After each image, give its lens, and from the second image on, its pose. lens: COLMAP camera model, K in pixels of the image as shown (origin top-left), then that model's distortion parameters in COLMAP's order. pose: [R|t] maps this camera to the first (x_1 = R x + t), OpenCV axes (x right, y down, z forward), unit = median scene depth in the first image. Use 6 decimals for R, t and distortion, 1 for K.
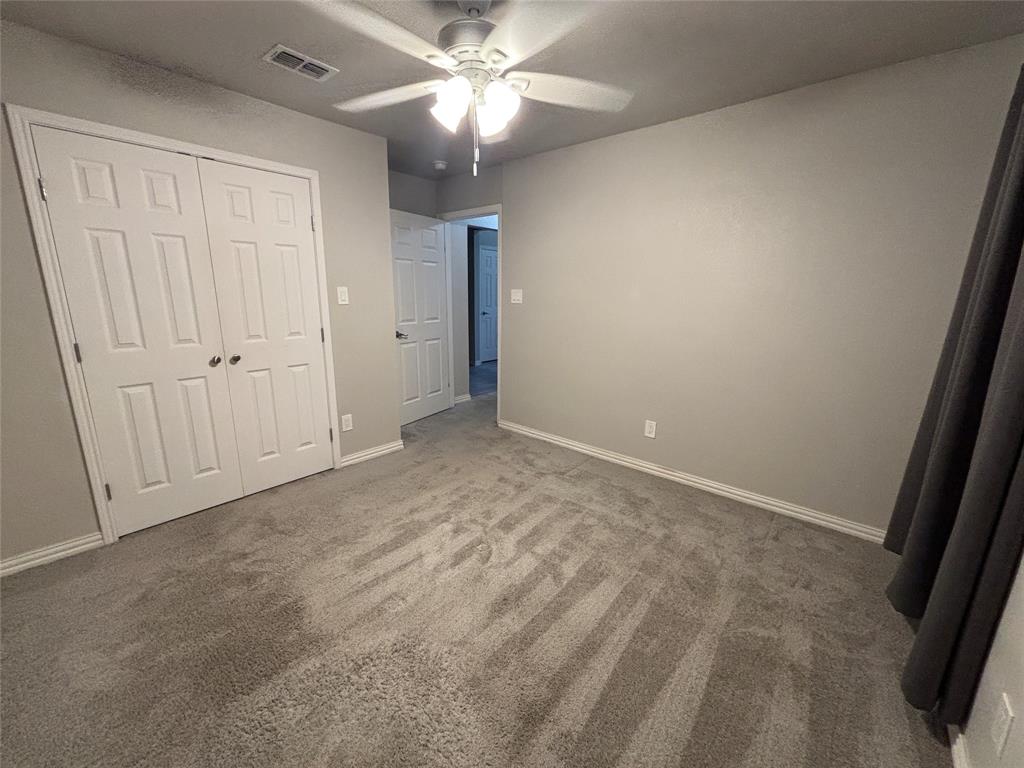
lens RADIAL K [[416.7, 0, 509.9], [0, 416.7, 381.9], [0, 0, 1]] dist [0.008796, -0.002990]
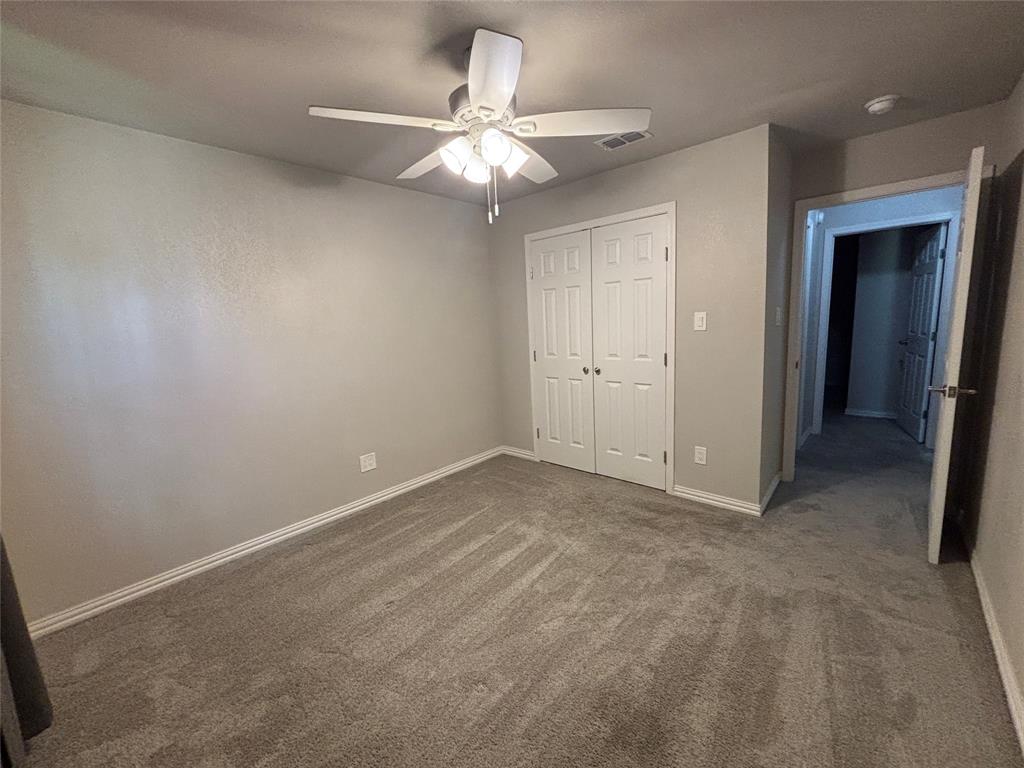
lens RADIAL K [[416.7, 0, 509.9], [0, 416.7, 381.9], [0, 0, 1]] dist [0.008796, -0.002990]
pose [[-0.028180, 0.139647, -0.989800, 0.705232], [-0.167424, 0.975546, 0.142403, -0.168010], [0.985482, 0.169729, -0.004111, 0.753057]]
